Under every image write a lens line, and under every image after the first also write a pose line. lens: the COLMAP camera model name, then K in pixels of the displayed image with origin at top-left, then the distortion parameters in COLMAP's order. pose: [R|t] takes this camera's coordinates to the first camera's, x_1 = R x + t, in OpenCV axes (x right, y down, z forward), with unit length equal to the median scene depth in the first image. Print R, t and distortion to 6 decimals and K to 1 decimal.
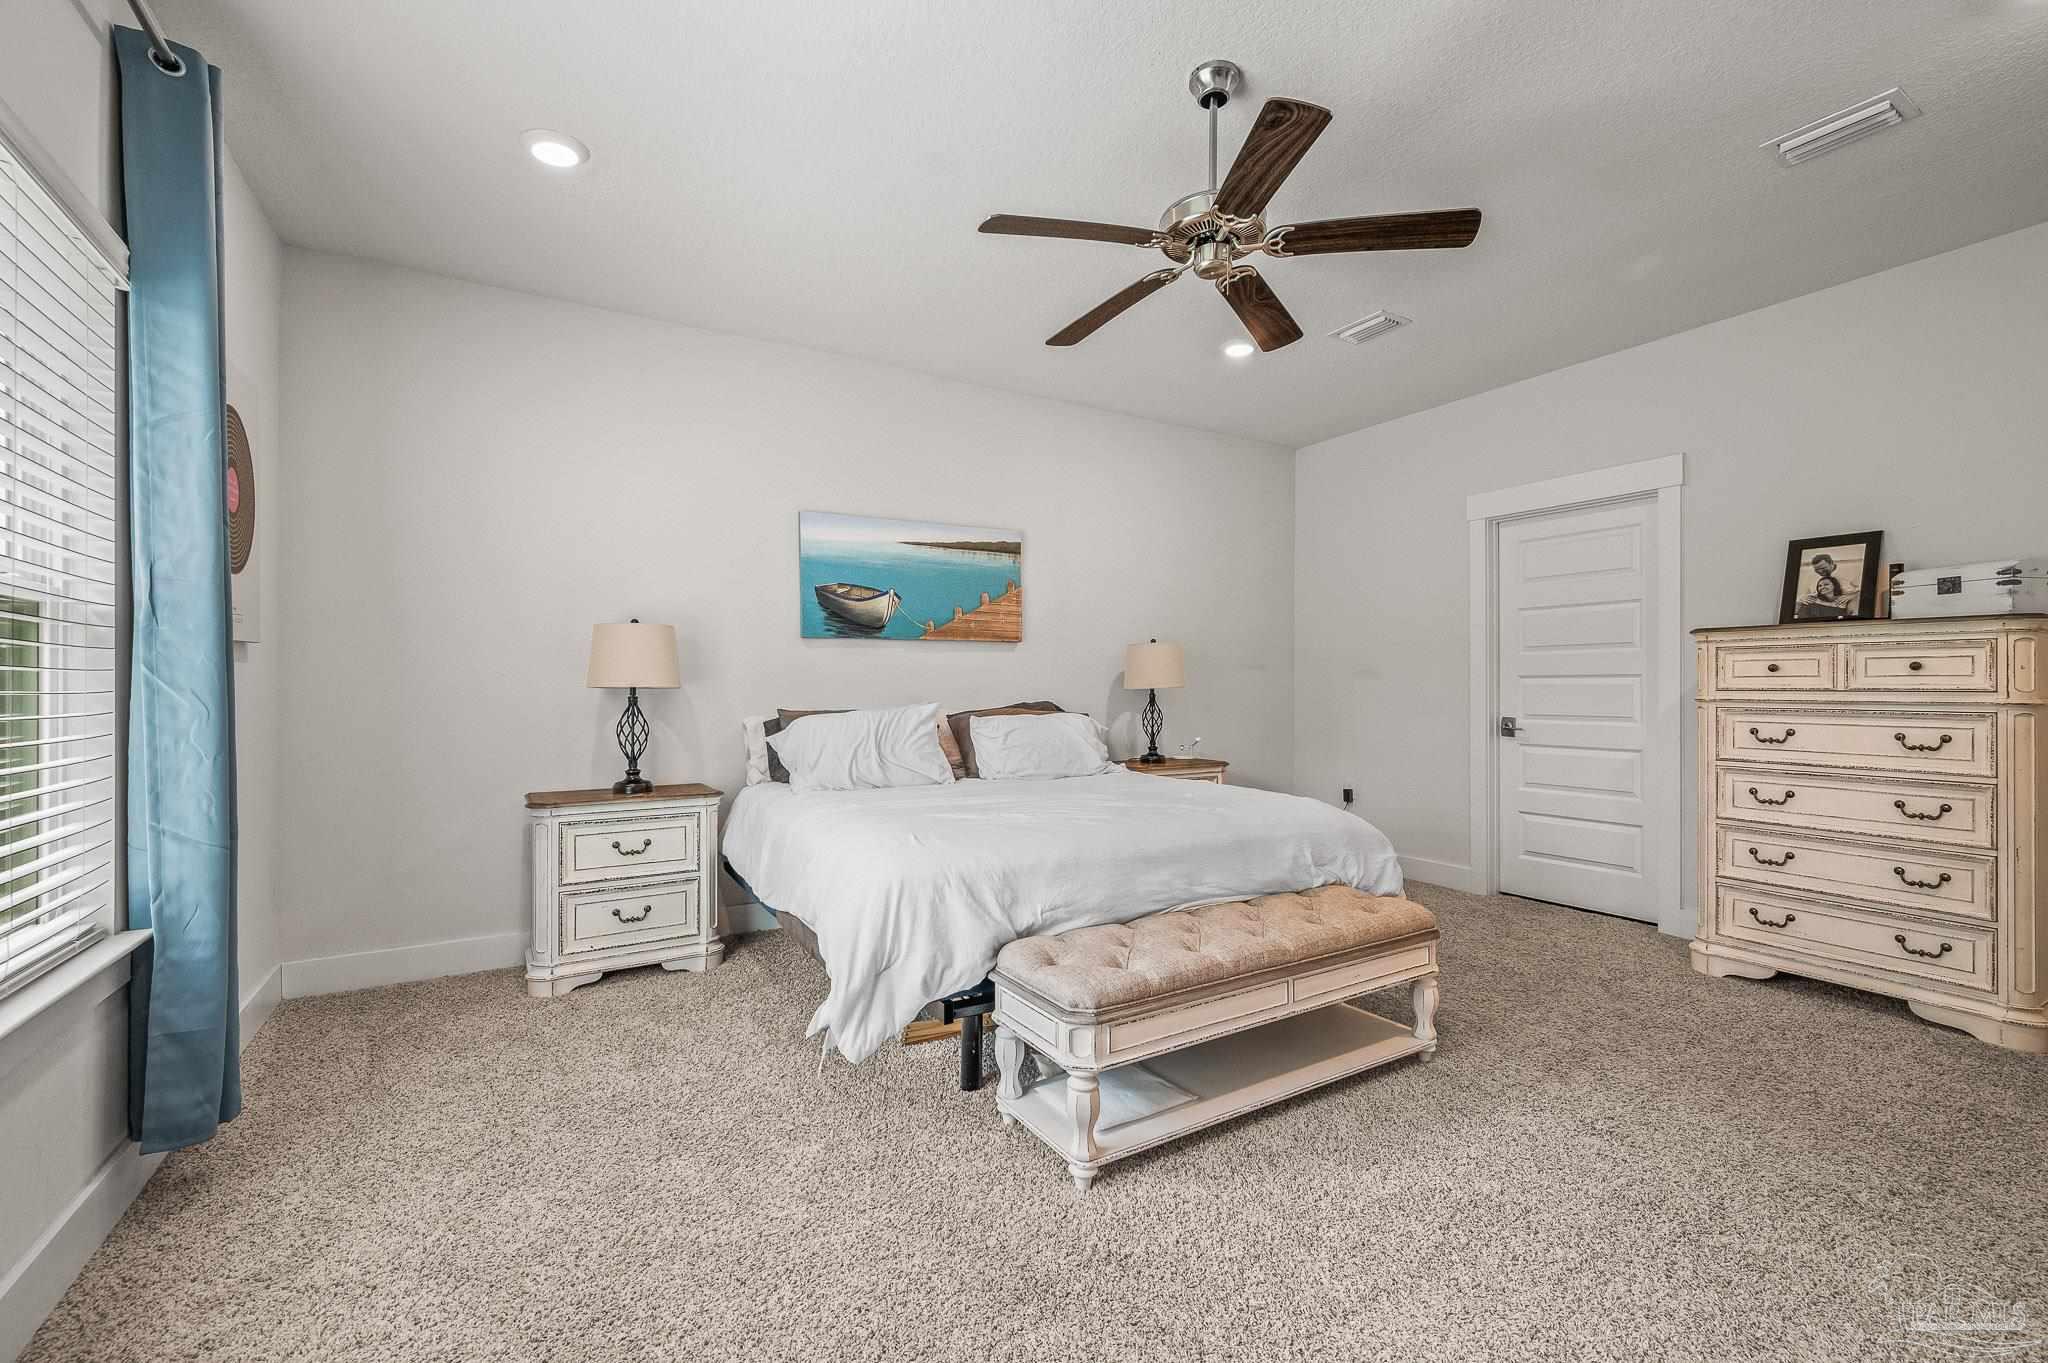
lens RADIAL K [[868.5, 0, 1042.9], [0, 868.5, 682.3], [0, 0, 1]] dist [0.002595, 0.000218]
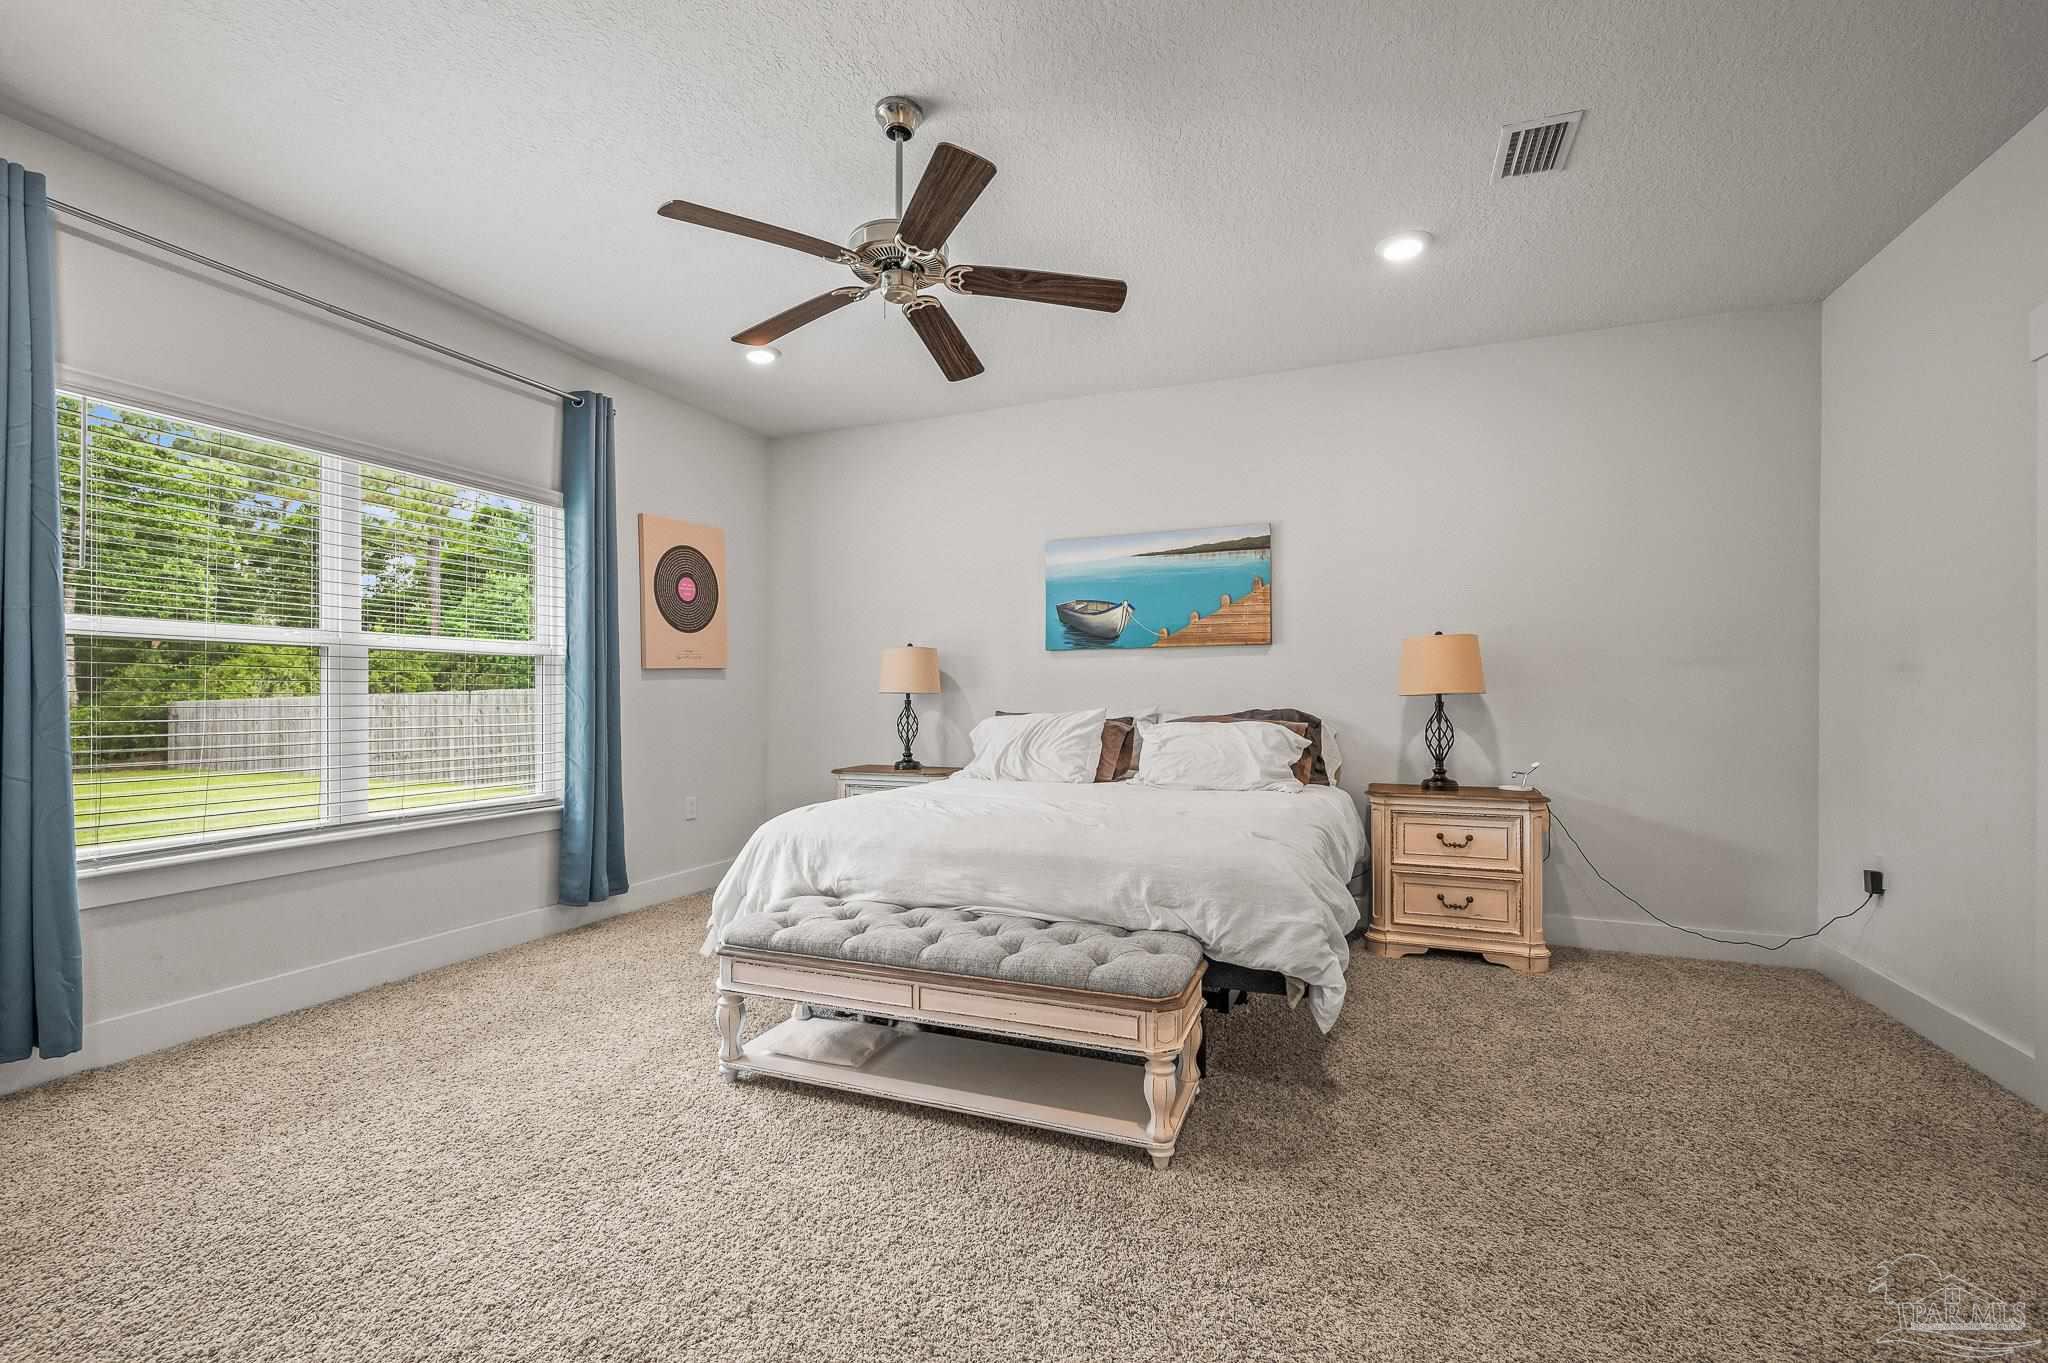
lens RADIAL K [[870.6, 0, 1022.8], [0, 870.6, 695.3], [0, 0, 1]] dist [-0.001285, -0.001078]
pose [[0.598209, 0.001576, -0.801338, 0.811670], [0.003831, 0.999981, 0.004826, 0.003583], [0.801331, -0.005957, 0.598192, 0.352413]]
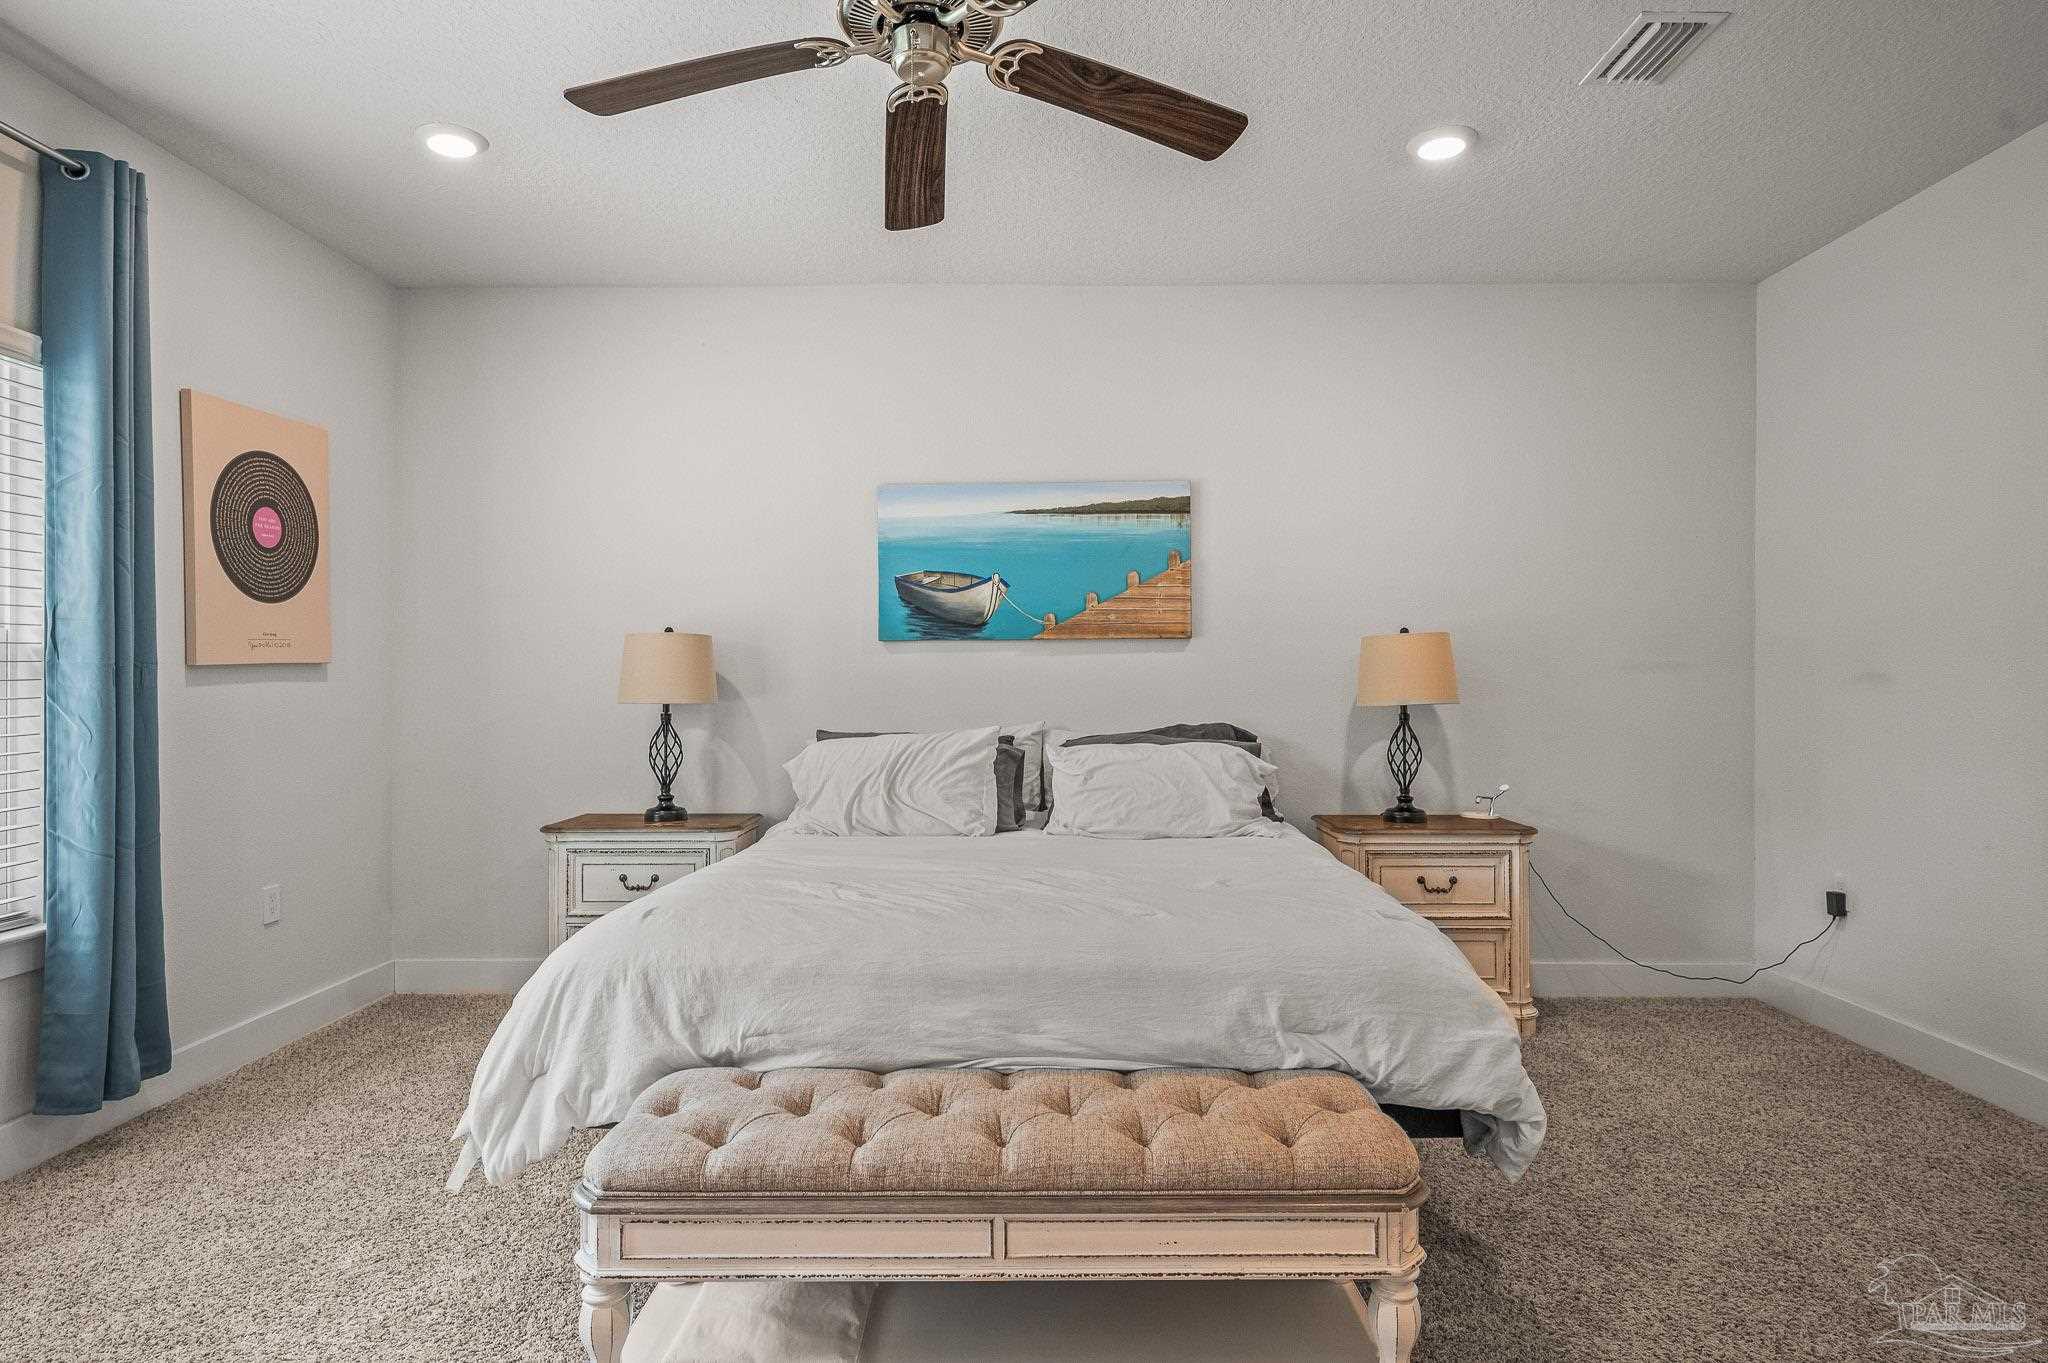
lens RADIAL K [[1100.0, 0, 1034.6], [0, 1100.0, 681.9], [0, 0, 1]] dist [-0.004354, 0.002084]
pose [[0.848255, -0.000799, -0.529587, 0.495576], [0.003378, 0.999987, 0.003902, -0.021545], [0.529576, -0.005099, 0.848247, 0.261479]]
